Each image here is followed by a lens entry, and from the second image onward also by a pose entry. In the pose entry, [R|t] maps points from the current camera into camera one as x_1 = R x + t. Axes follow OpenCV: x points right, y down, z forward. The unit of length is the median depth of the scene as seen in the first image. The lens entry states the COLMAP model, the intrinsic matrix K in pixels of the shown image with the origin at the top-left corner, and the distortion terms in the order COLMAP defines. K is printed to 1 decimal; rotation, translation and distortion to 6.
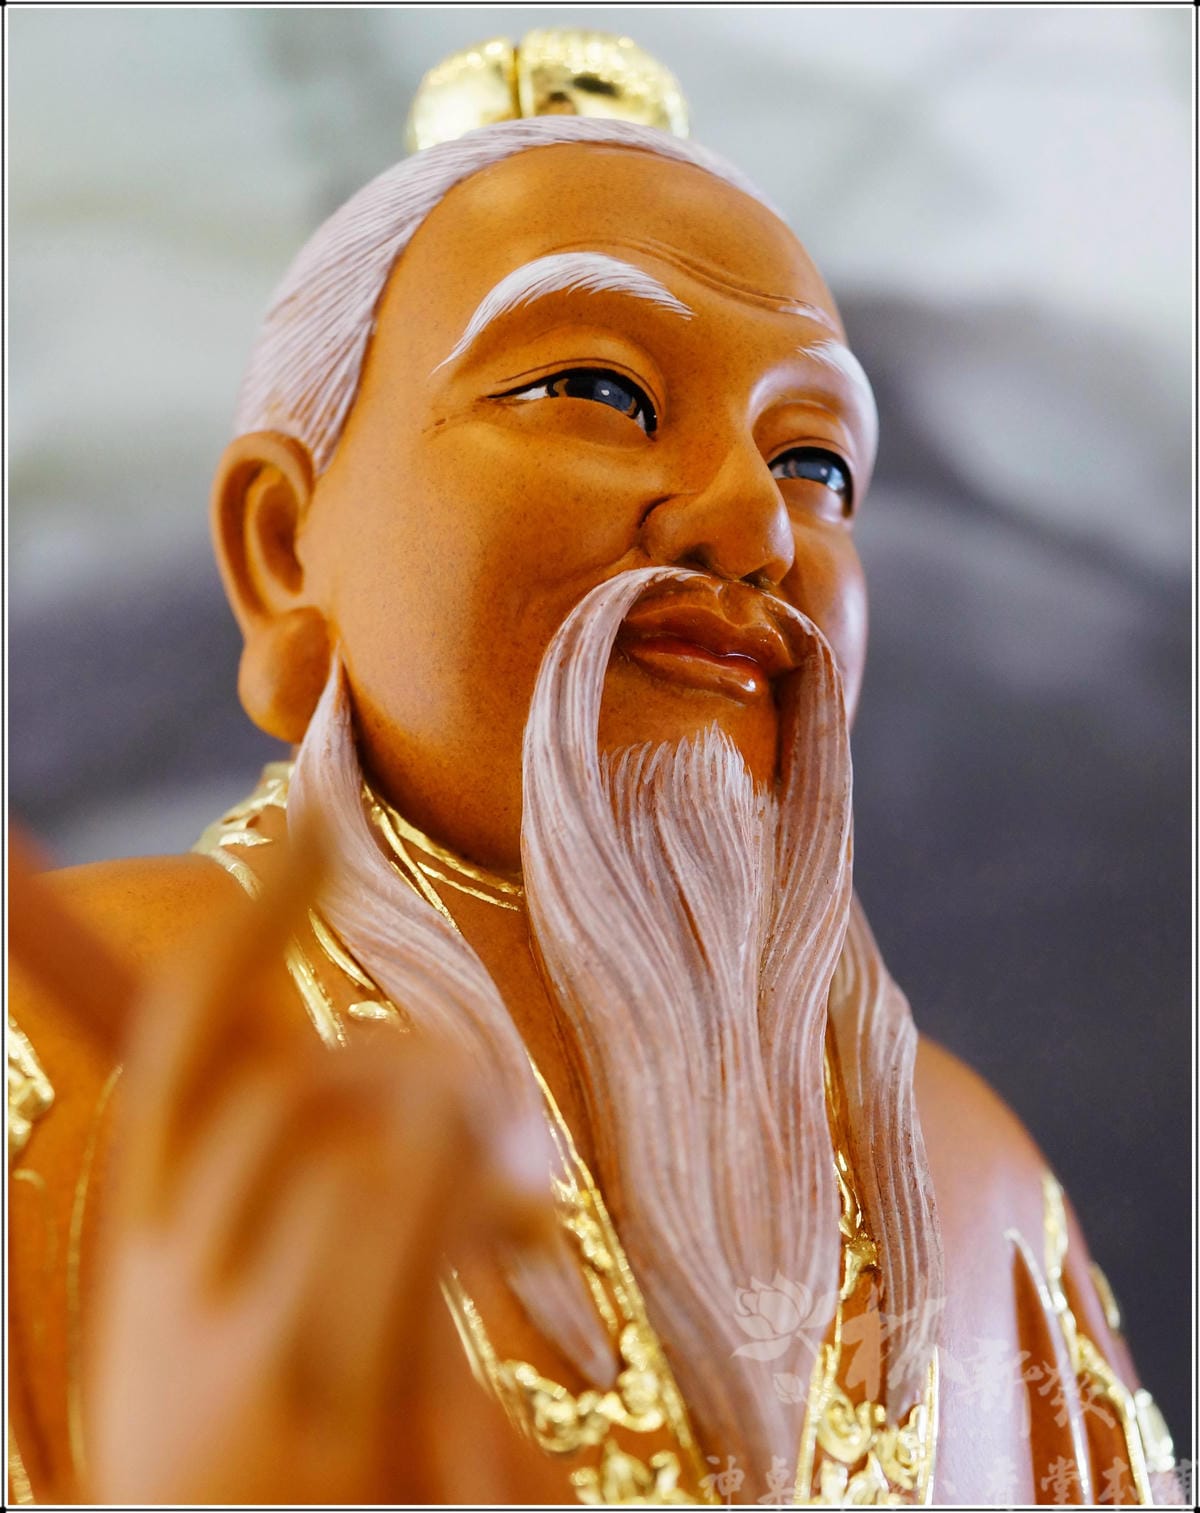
lens RADIAL K [[2164.6, 0, 600.6], [0, 2164.6, 958.7], [0, 0, 1]] dist [-0.025470, 0.004879]
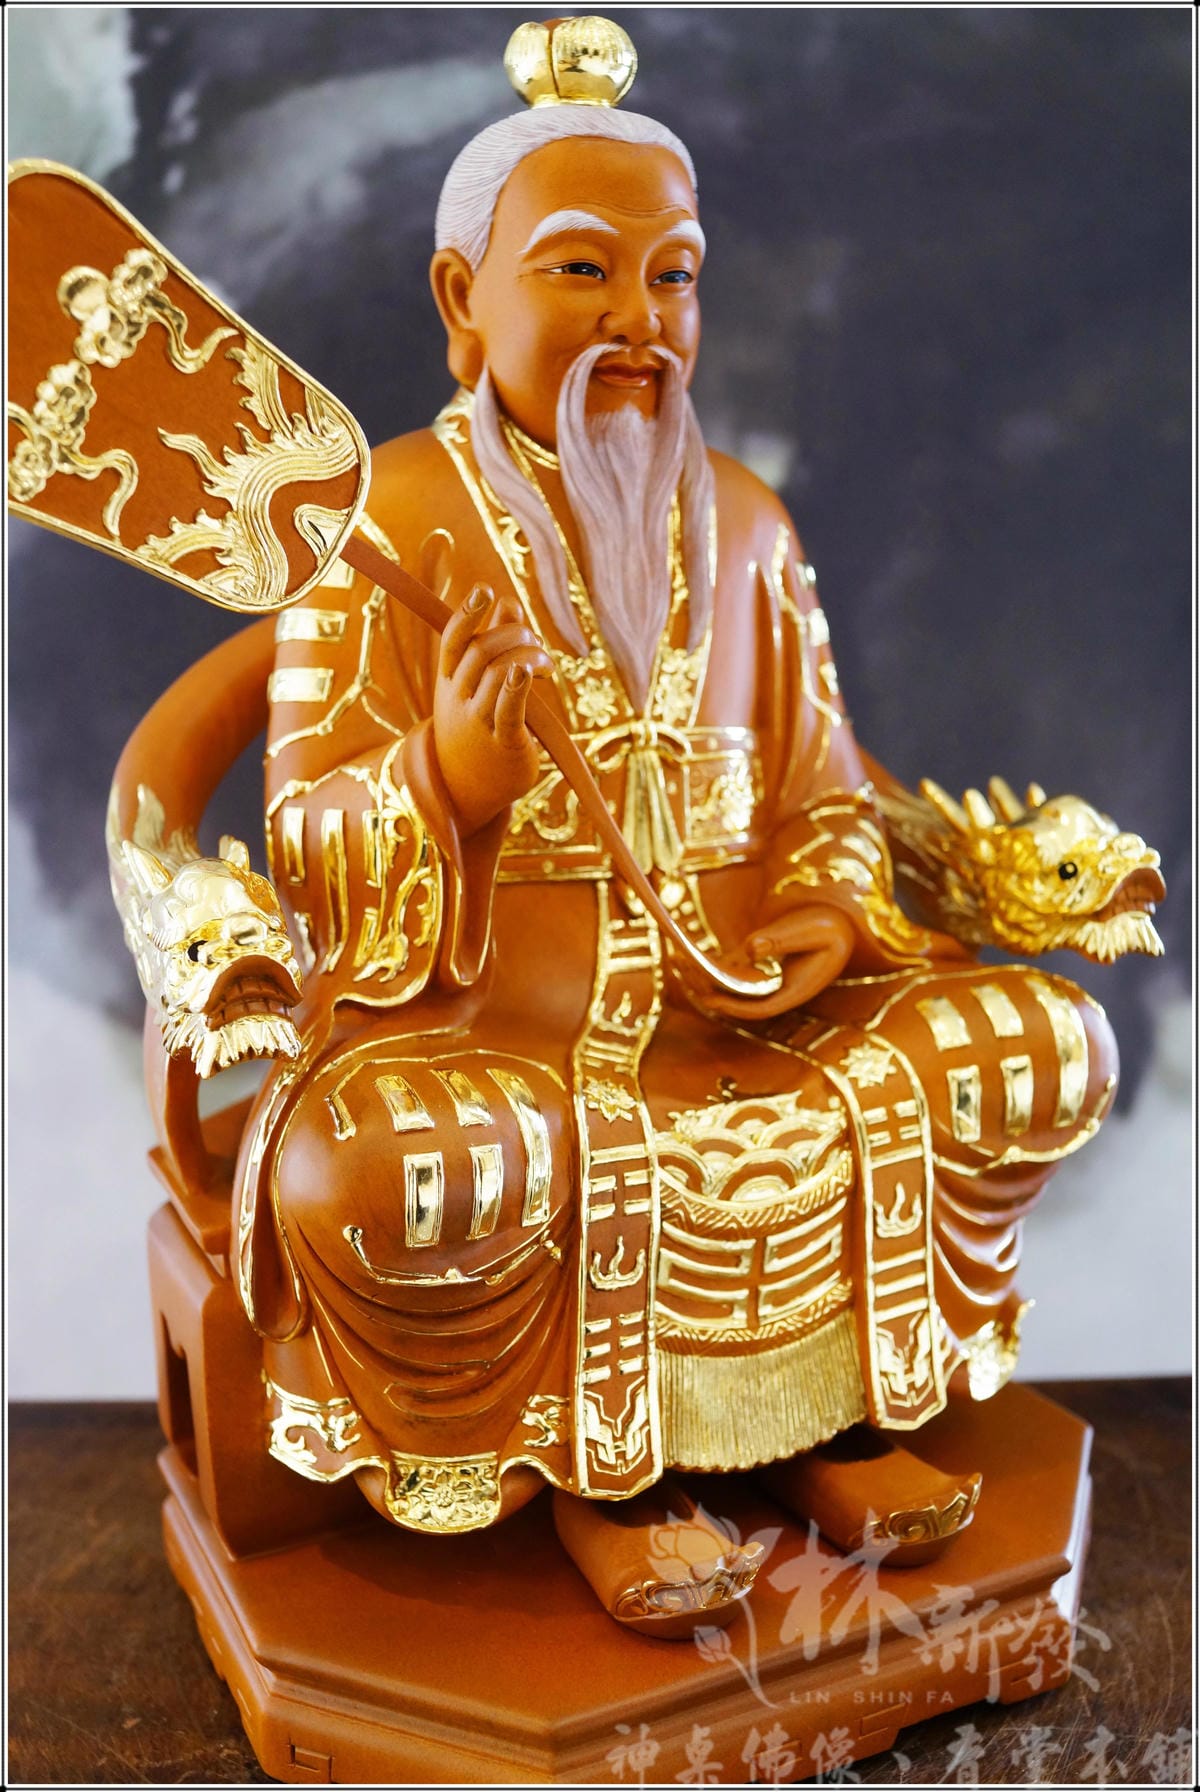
lens RADIAL K [[1798.3, 0, 604.1], [0, 1798.3, 925.1], [0, 0, 1]] dist [-0.056339, -0.010621]
pose [[0.996899, 0.015490, -0.077158, 0.203110], [0.026361, 0.858073, 0.512851, -0.688772], [0.074152, -0.513295, 0.855003, -1.217853]]
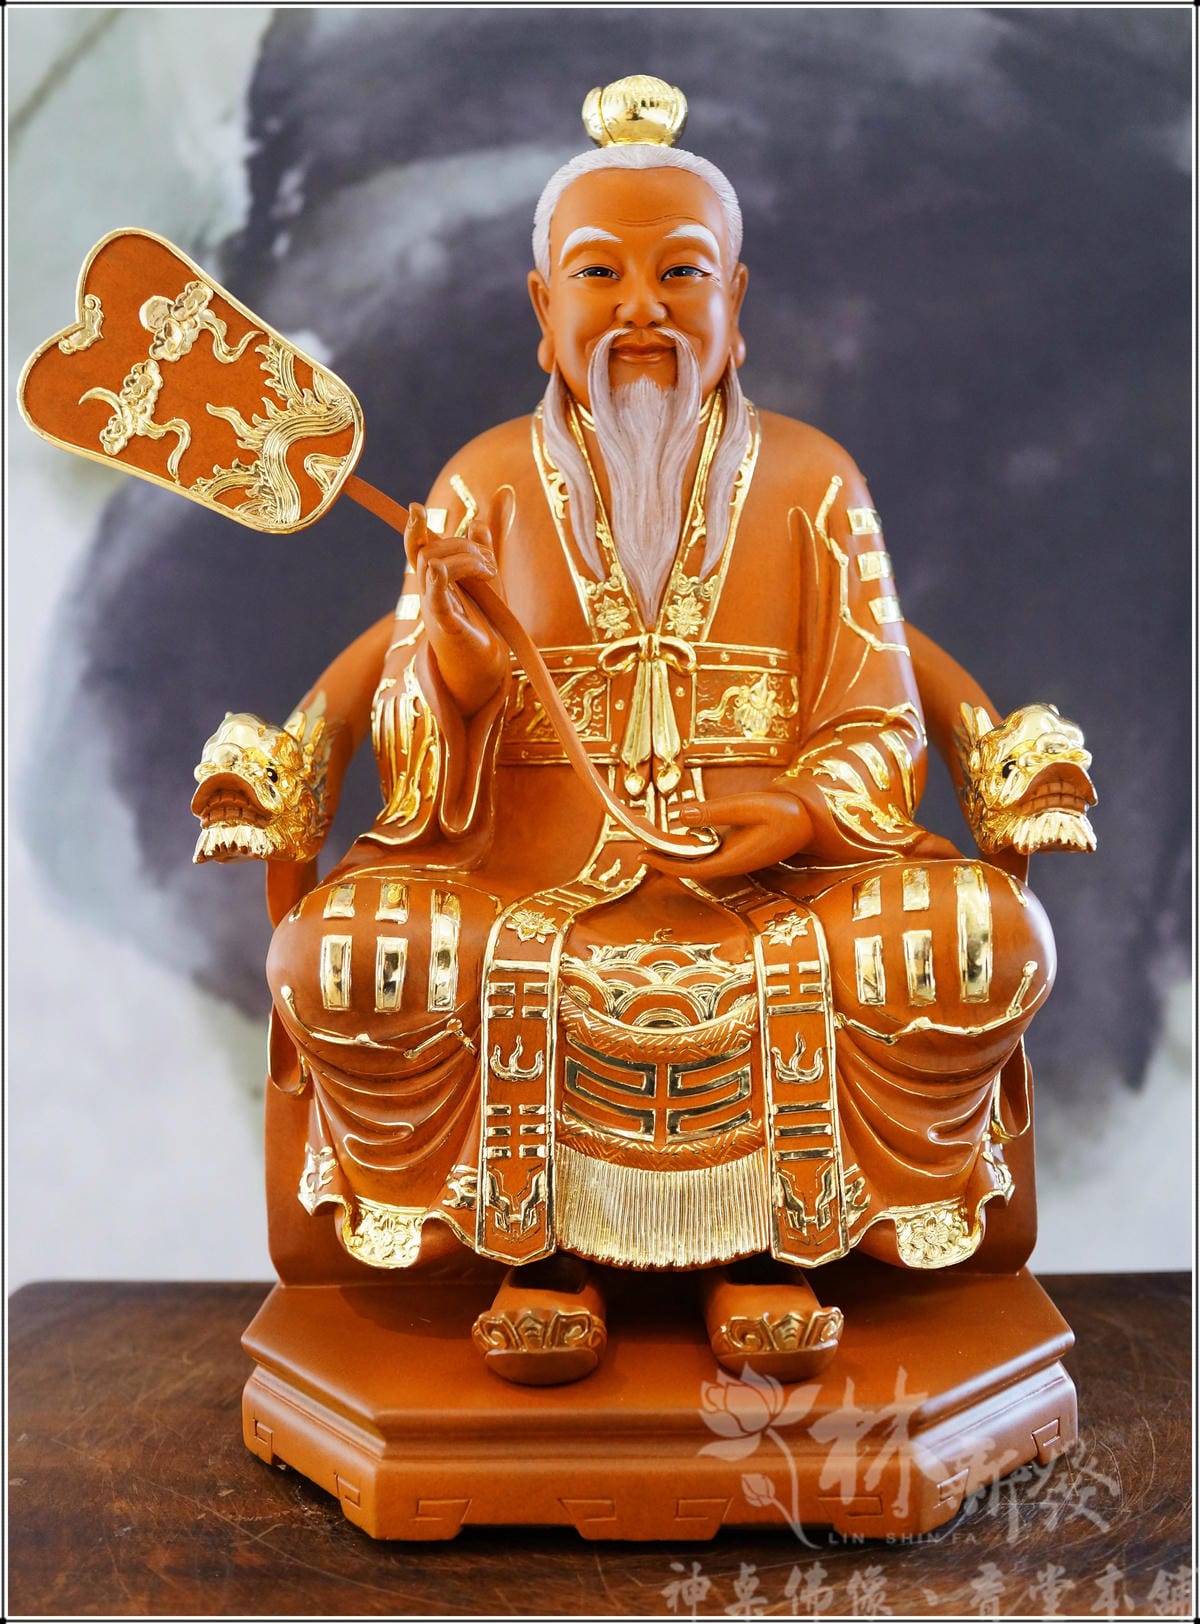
lens RADIAL K [[1735.2, 0, 600.0], [0, 1735.2, 812.0], [0, 0, 1]] dist [-0.056883, 0.001475]
pose [[0.846227, 0.039584, -0.531350, 1.415862], [0.182966, 0.915009, 0.359557, -0.456281], [0.500423, -0.401486, 0.767063, -1.302648]]
